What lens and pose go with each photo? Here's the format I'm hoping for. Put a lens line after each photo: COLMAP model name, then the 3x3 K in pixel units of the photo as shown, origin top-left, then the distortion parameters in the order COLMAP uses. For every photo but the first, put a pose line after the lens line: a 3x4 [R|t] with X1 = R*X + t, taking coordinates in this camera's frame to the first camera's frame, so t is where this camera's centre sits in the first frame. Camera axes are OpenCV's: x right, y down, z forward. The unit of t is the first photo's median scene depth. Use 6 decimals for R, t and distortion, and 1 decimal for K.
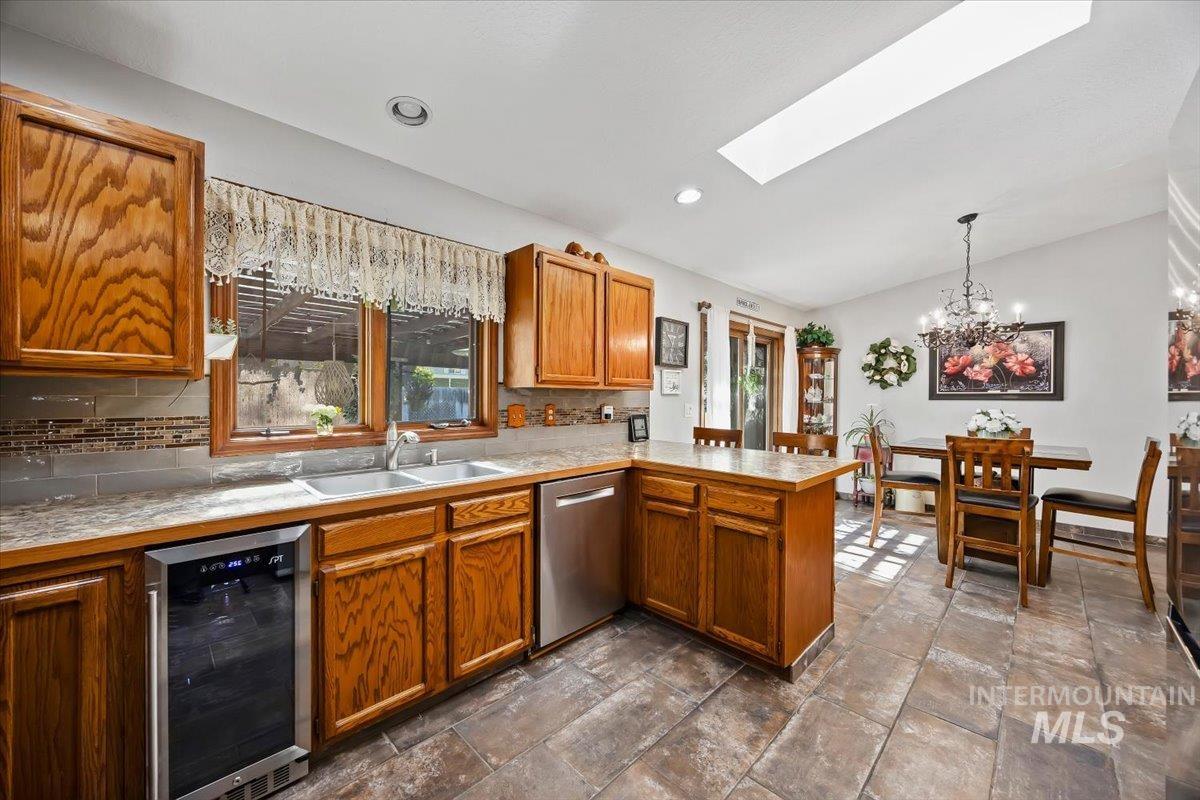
lens RADIAL K [[452.7, 0, 587.8], [0, 452.7, 398.3], [0, 0, 1]] dist [0.001669, -0.000404]
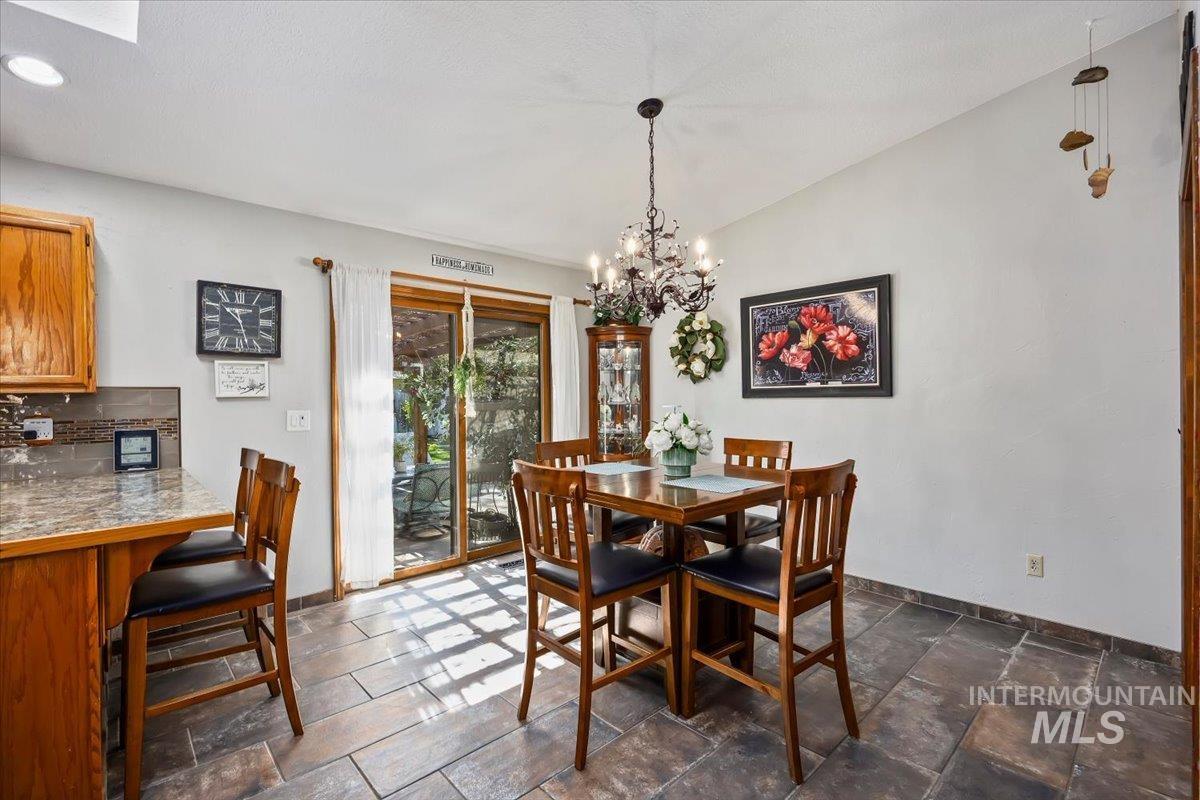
lens RADIAL K [[522.0, 0, 601.4], [0, 522.0, 397.7], [0, 0, 1]] dist [-0.011271, 0.000080]
pose [[0.998830, -0.016246, -0.045548, 1.219203], [0.016162, 0.999867, -0.002213, 0.002517], [0.045578, 0.001474, 0.998960, 0.432619]]
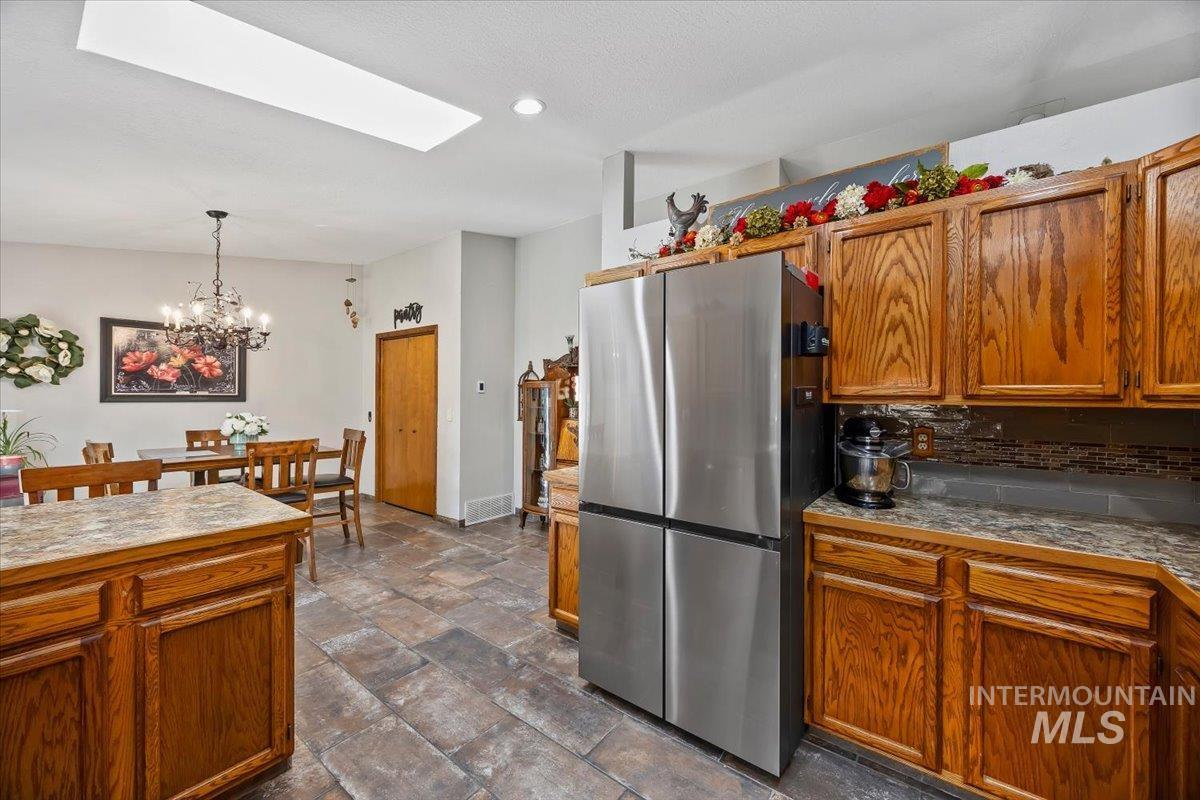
lens RADIAL K [[452.7, 0, 620.2], [0, 452.7, 397.7], [0, 0, 1]] dist [0.001669, -0.000404]
pose [[-0.153876, -0.007967, 0.988058, -0.367336], [-0.004852, 0.999962, 0.007308, -0.032155], [-0.988078, -0.003670, -0.153908, 0.468150]]
